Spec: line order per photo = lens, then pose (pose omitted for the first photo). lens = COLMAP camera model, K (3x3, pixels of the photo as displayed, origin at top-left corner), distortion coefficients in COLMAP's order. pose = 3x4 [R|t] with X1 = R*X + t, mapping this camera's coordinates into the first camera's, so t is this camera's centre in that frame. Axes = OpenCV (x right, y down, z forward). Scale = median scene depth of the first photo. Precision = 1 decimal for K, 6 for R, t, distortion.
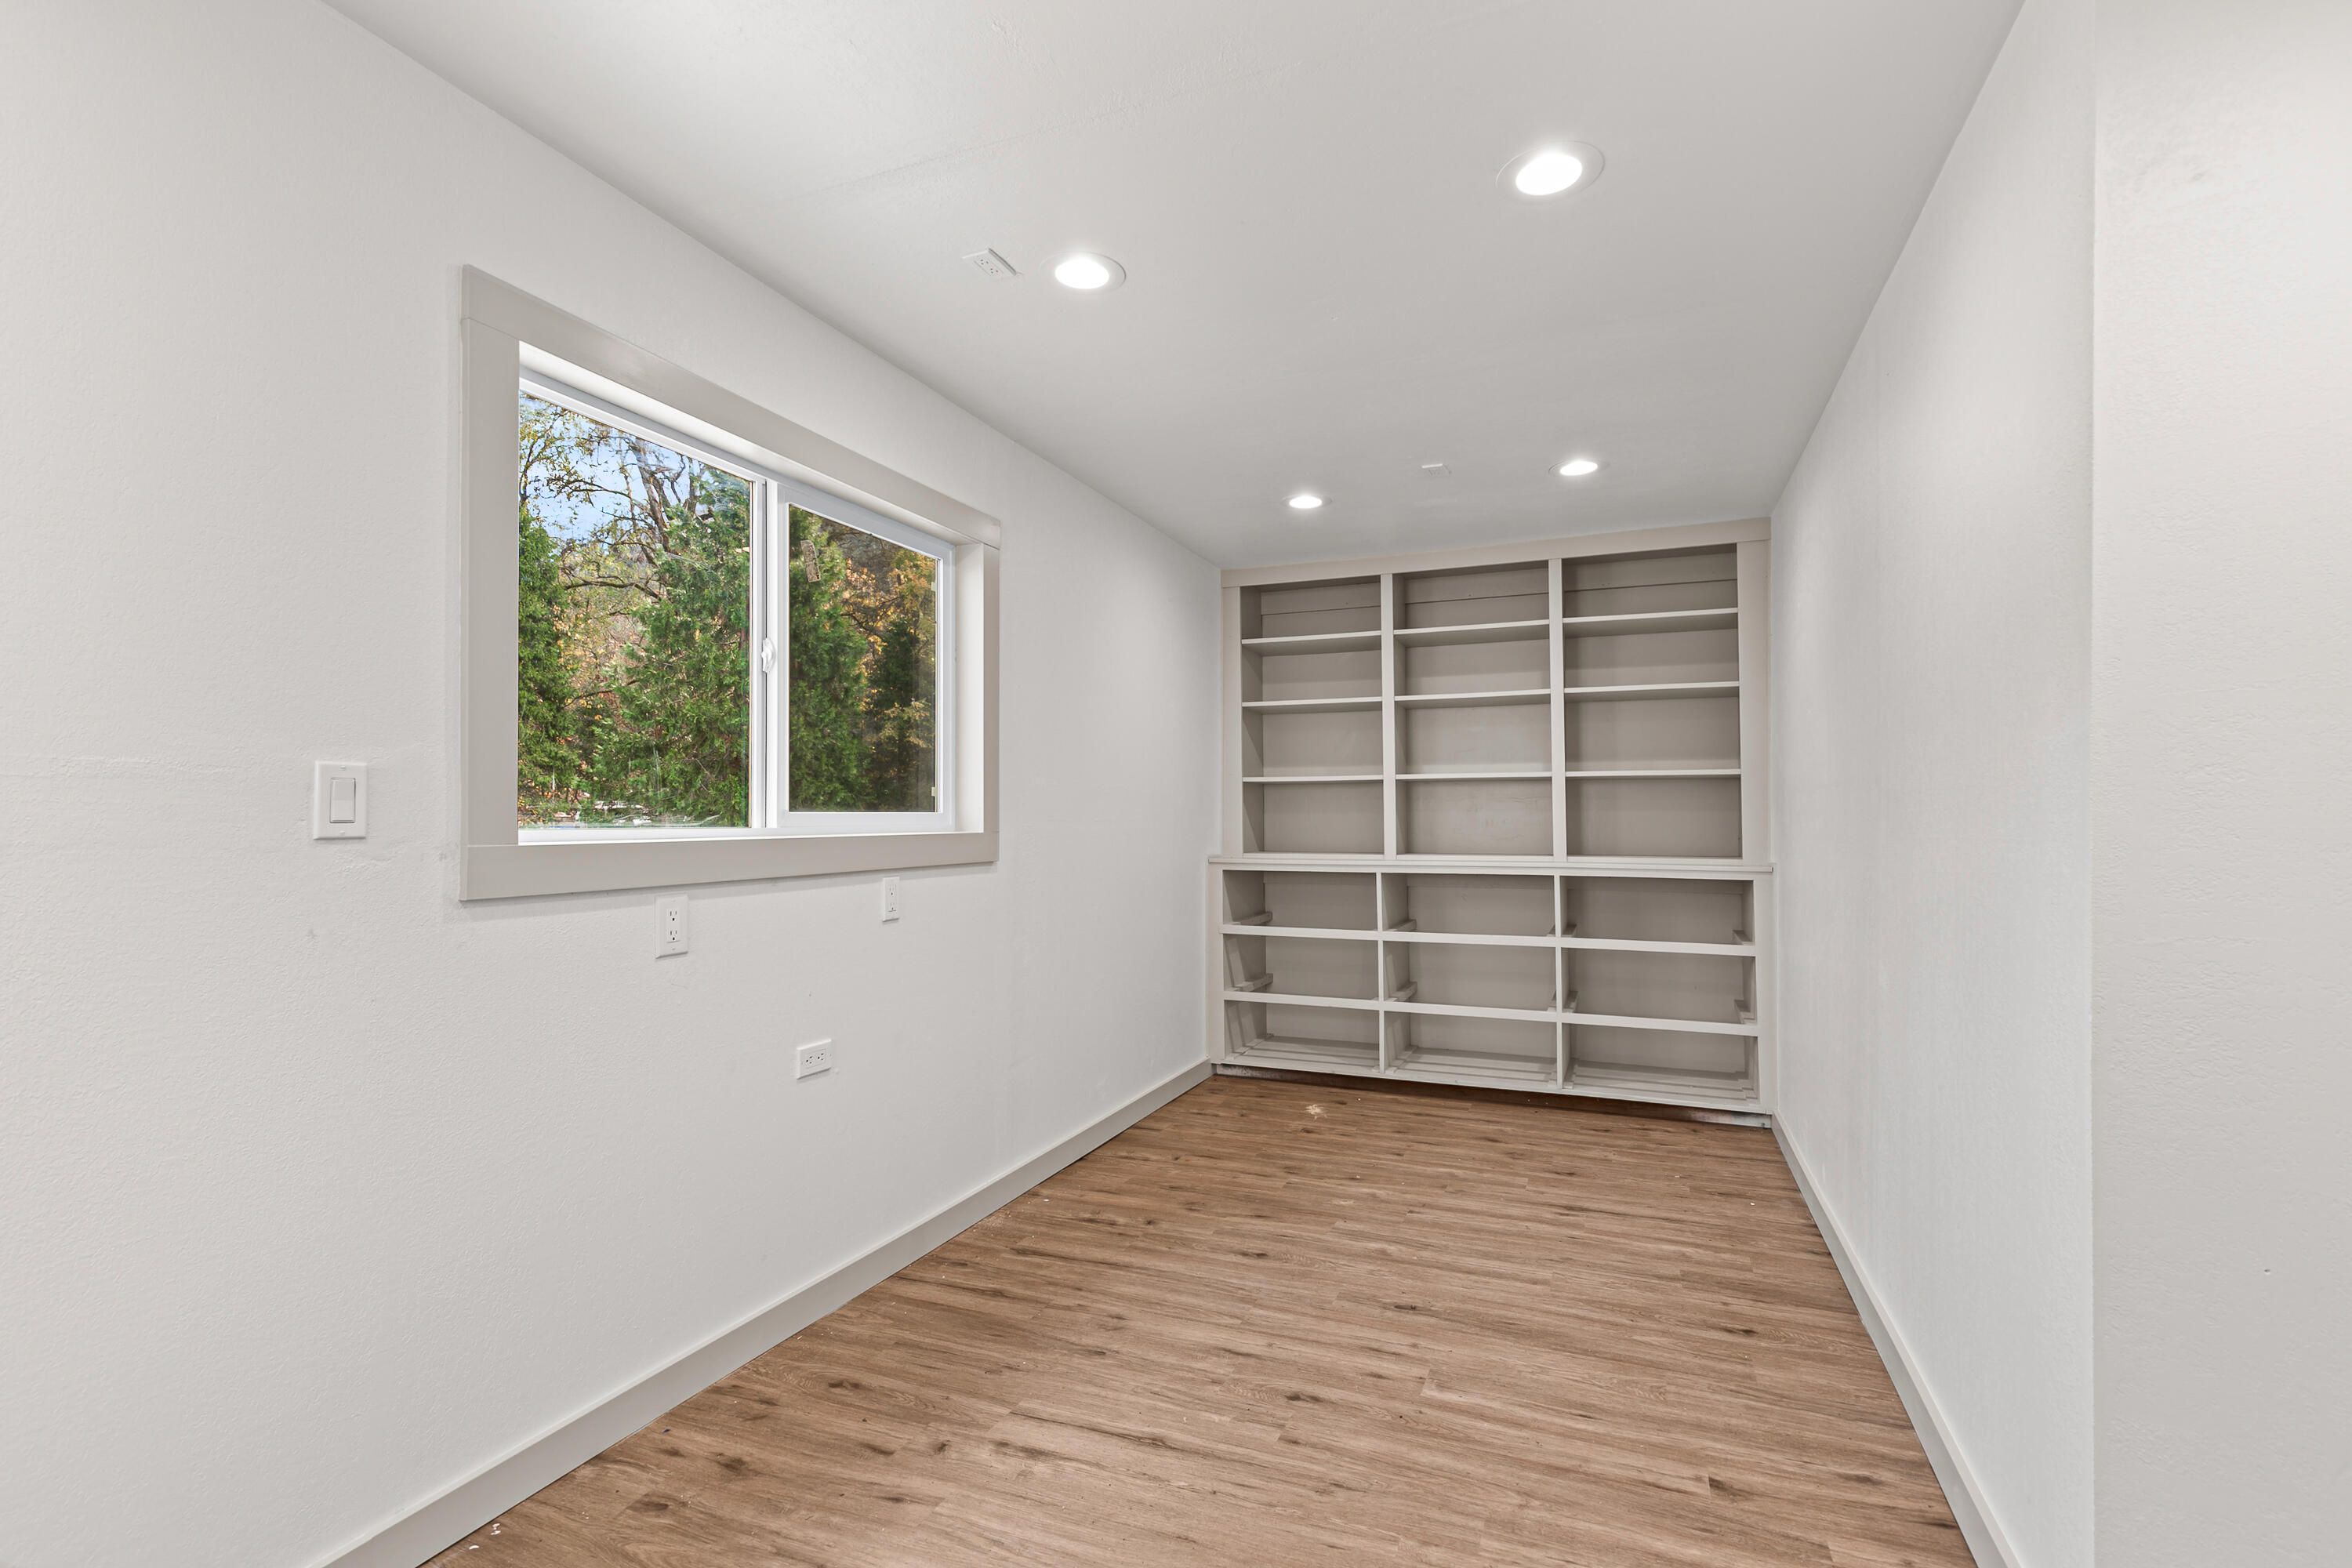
lens RADIAL K [[1077.9, 0, 1184.3], [0, 1077.9, 792.6], [0, 0, 1]] dist [0.011038, -0.002979]
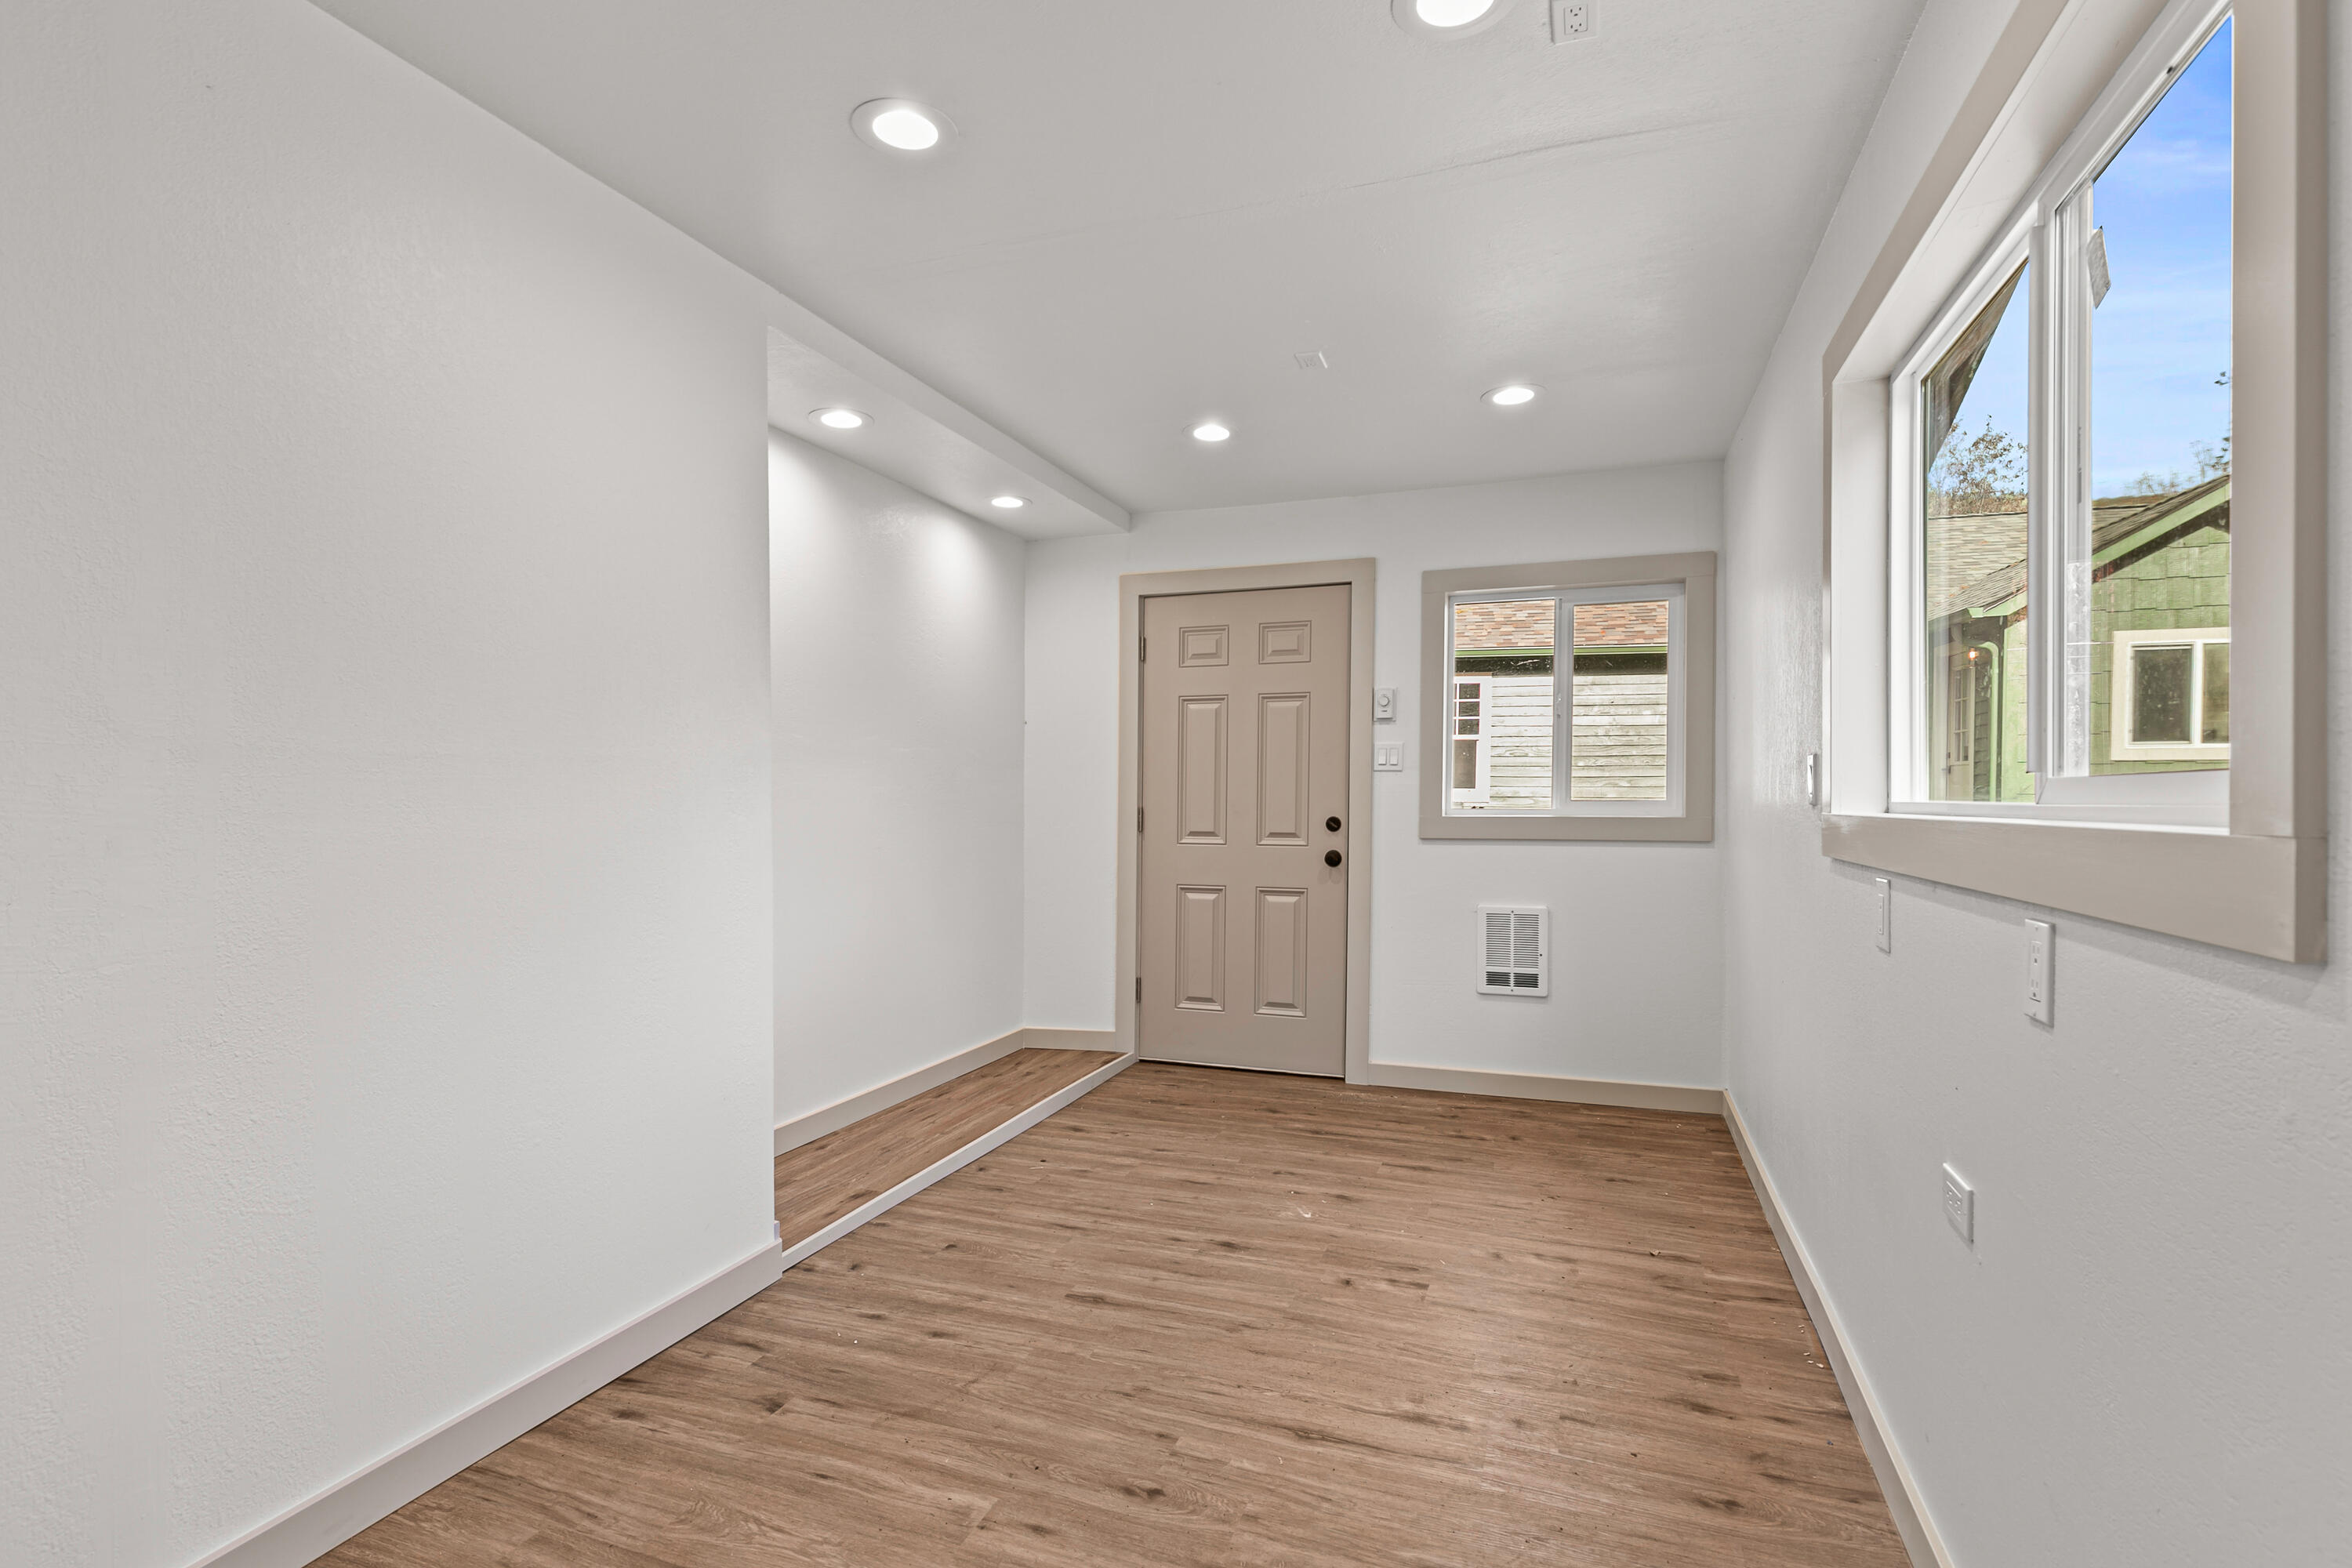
lens RADIAL K [[1077.9, 0, 1176.8], [0, 1077.9, 792.5], [0, 0, 1]] dist [0.011038, -0.002979]
pose [[-0.999388, -0.000299, -0.034981, 0.123652], [0.000701, 0.999591, -0.028596, 0.055740], [0.034975, -0.028603, -0.998979, 2.001130]]
